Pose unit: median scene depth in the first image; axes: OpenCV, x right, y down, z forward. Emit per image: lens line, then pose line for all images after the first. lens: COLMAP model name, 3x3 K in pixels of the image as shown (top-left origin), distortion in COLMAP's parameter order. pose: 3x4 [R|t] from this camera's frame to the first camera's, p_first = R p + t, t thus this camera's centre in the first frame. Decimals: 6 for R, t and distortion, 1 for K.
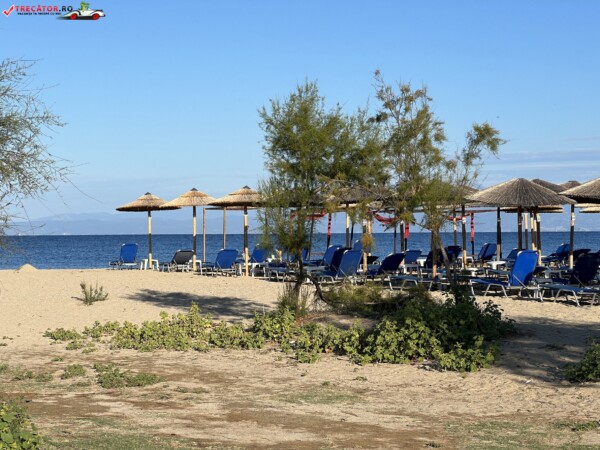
lens RADIAL K [[1337.0, 0, 299.5], [0, 1337.0, 224.3], [0, 0, 1]] dist [0.201962, 0.000000]
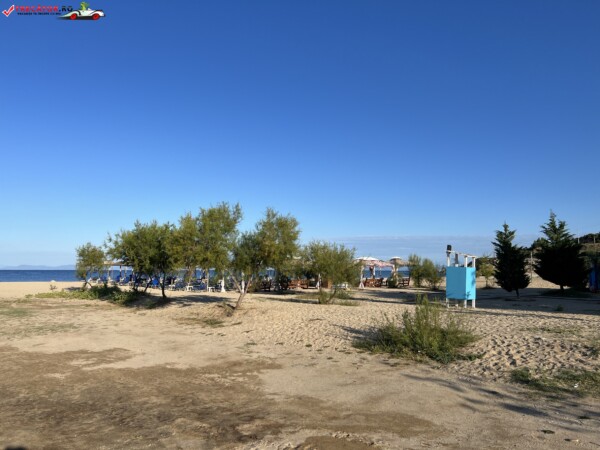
lens RADIAL K [[452.5, 0, 300.1], [0, 452.5, 226.9], [0, 0, 1]] dist [0.047855, -0.054679]
pose [[0.980865, 0.031283, 0.192159, 0.437758], [-0.014031, 0.995798, -0.090491, -0.023736], [-0.194182, 0.086064, 0.977183, -0.754815]]
